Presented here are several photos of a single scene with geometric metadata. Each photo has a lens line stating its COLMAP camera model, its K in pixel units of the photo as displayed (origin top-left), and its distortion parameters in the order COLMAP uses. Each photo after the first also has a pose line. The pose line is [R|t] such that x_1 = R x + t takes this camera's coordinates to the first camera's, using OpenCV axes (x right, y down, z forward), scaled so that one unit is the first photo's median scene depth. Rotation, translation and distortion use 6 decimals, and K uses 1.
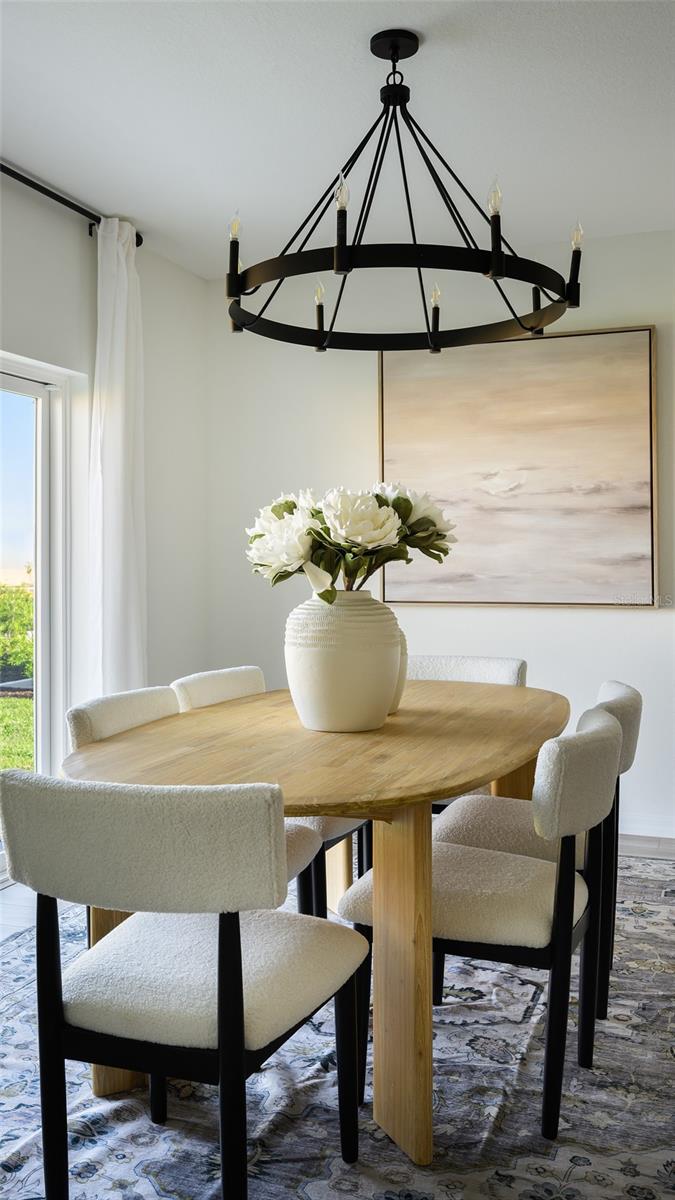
lens RADIAL K [[1035.3, 0, 336.6], [0, 1035.3, 563.6], [0, 0, 1]] dist [-0.004771, -0.003990]
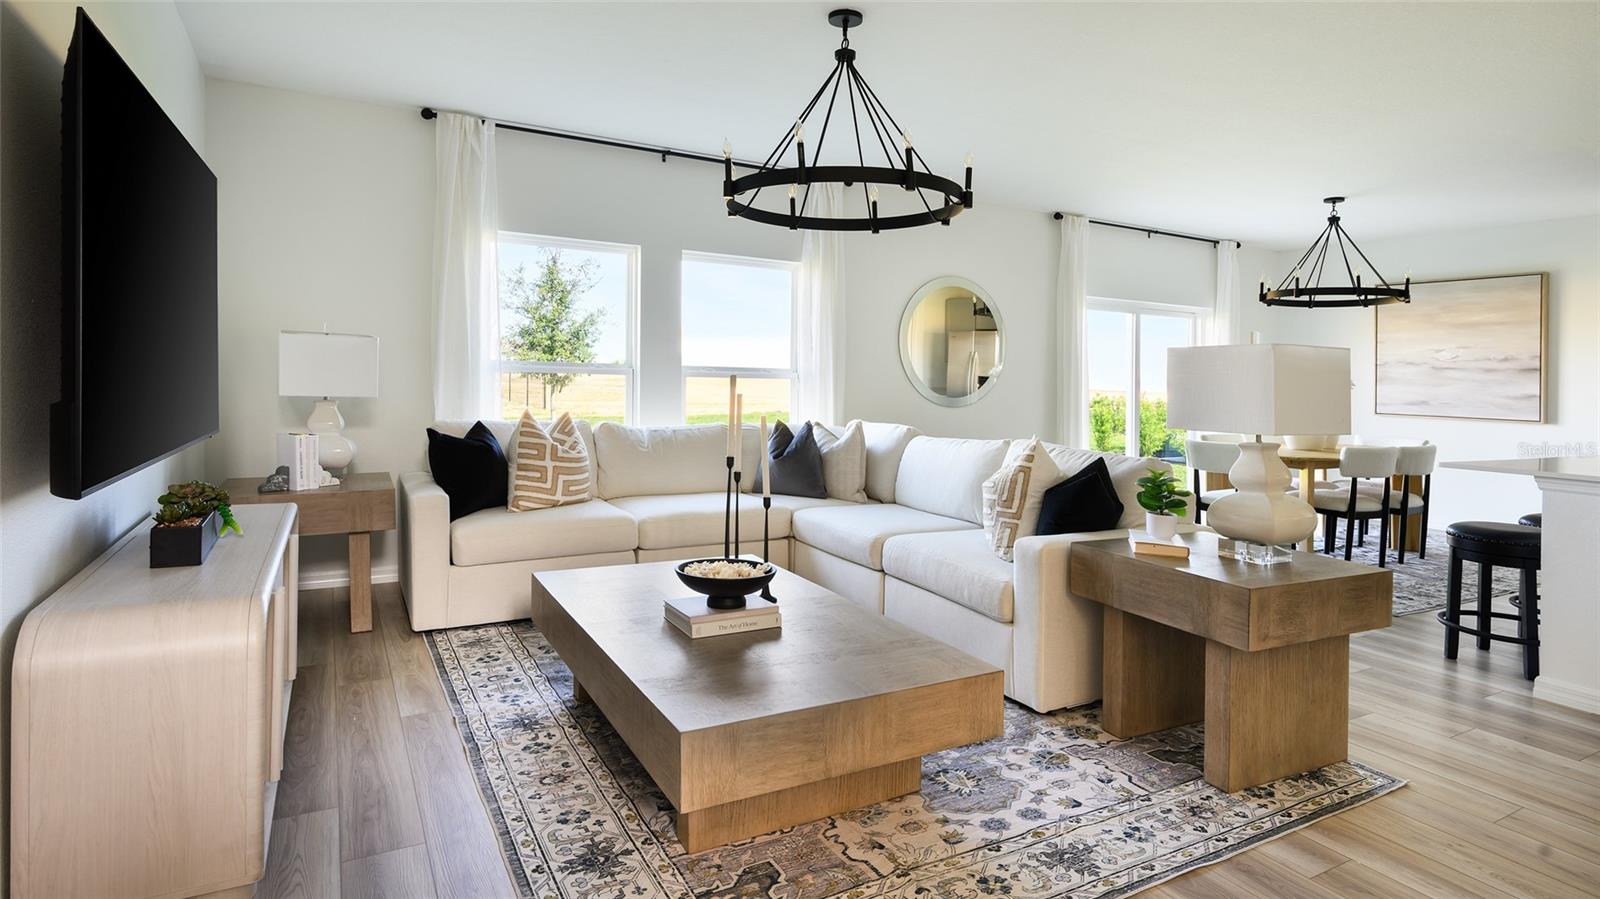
lens RADIAL K [[824.8, 0, 768.9], [0, 824.8, 382.1], [0, 0, 1]] dist [0.000729, 0.000669]
pose [[0.731026, 0.022780, -0.681969, 0.390413], [-0.023149, 0.999695, 0.008579, -0.015117], [0.681956, 0.009515, 0.731331, -1.340213]]
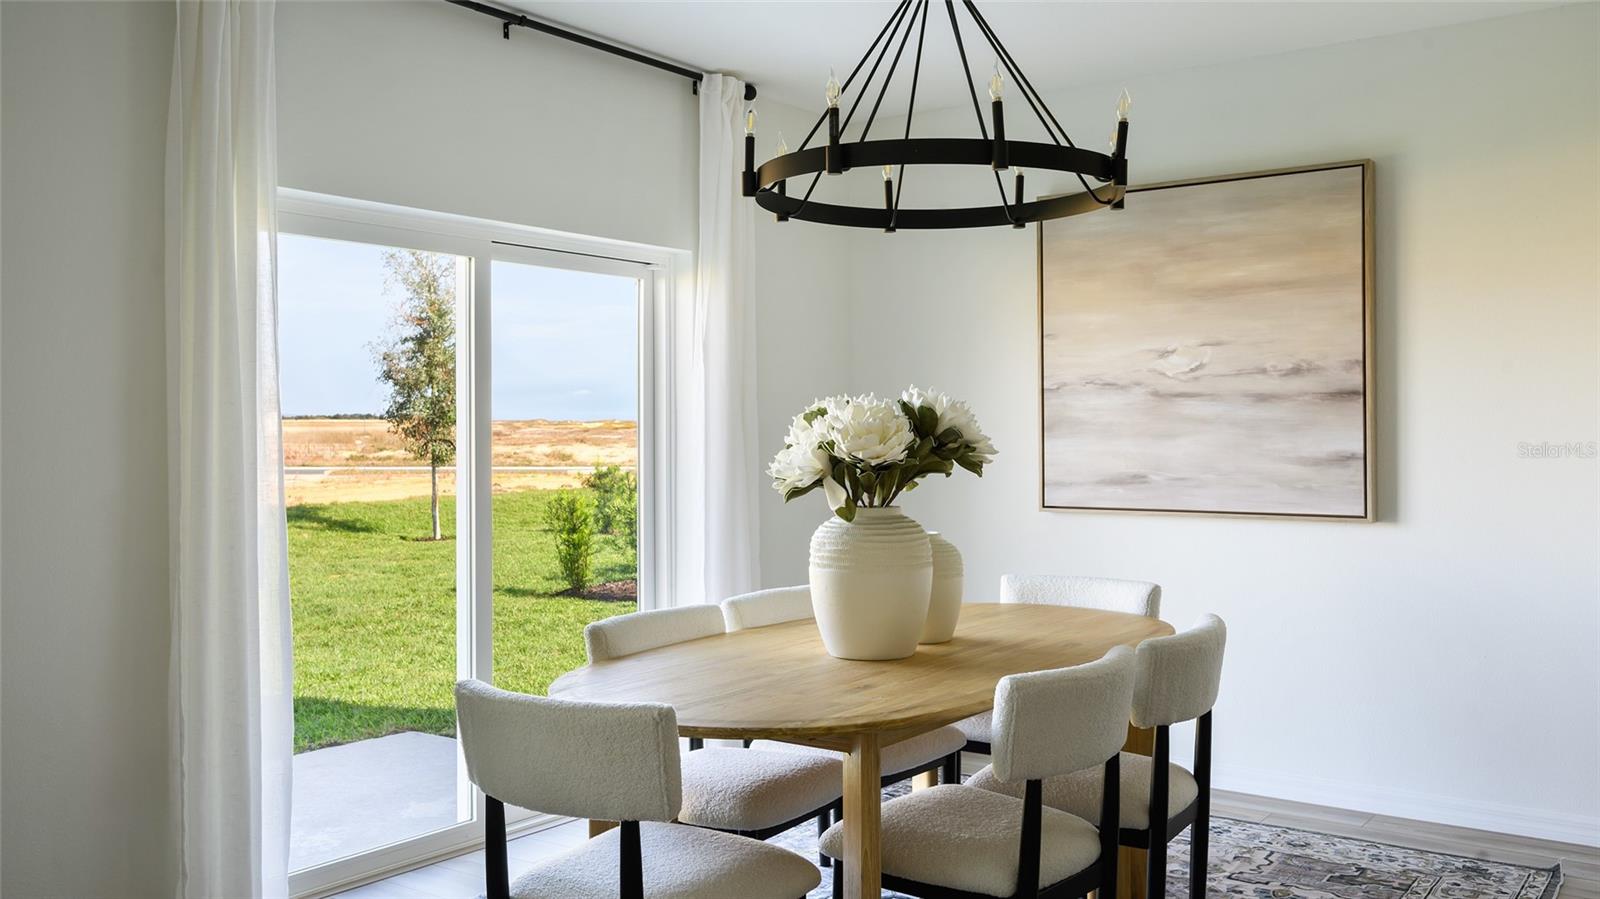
lens RADIAL K [[1399.8, 0, 800.0], [0, 1399.8, 449.5], [0, 0, 1]] dist [0.002518, -0.005812]
pose [[0.958584, -0.000130, -0.284810, 0.253482], [0.004118, 0.999902, 0.013404, -0.035118], [0.284780, -0.014021, 0.958490, -0.176809]]
